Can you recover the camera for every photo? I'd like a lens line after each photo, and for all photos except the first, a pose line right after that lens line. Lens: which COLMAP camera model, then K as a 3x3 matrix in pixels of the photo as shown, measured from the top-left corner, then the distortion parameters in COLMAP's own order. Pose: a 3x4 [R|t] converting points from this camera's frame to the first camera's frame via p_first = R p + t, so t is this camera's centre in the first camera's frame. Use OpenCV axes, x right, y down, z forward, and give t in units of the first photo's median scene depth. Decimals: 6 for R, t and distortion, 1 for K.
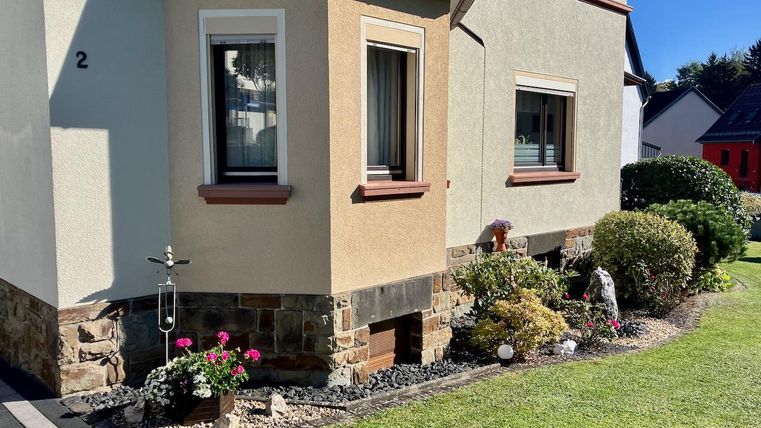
lens RADIAL K [[625.9, 0, 380.5], [0, 625.9, 214.0], [0, 0, 1]] dist [0.033256, -0.018191]
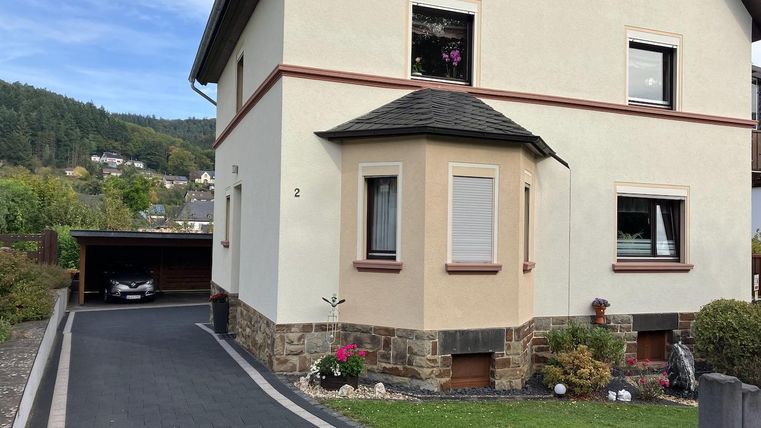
lens RADIAL K [[625.9, 0, 380.5], [0, 625.9, 214.0], [0, 0, 1]] dist [0.033256, -0.018191]
pose [[0.918999, 0.001172, -0.394258, 0.410547], [-0.055772, 0.990326, -0.127059, 0.037734], [0.390295, 0.138756, 0.910174, -0.503332]]
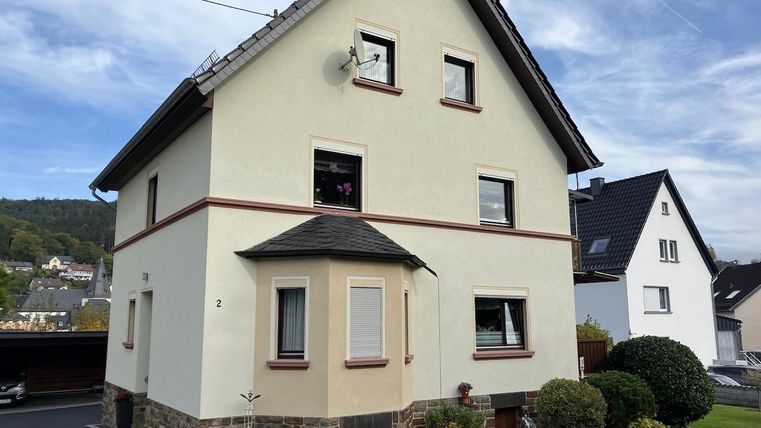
lens RADIAL K [[625.9, 0, 380.5], [0, 625.9, 214.0], [0, 0, 1]] dist [0.033256, -0.018191]
pose [[0.980557, -0.040341, -0.192042, 0.436386], [-0.011825, 0.964715, -0.263032, 0.025610], [0.195877, 0.260188, 0.945481, -0.889865]]
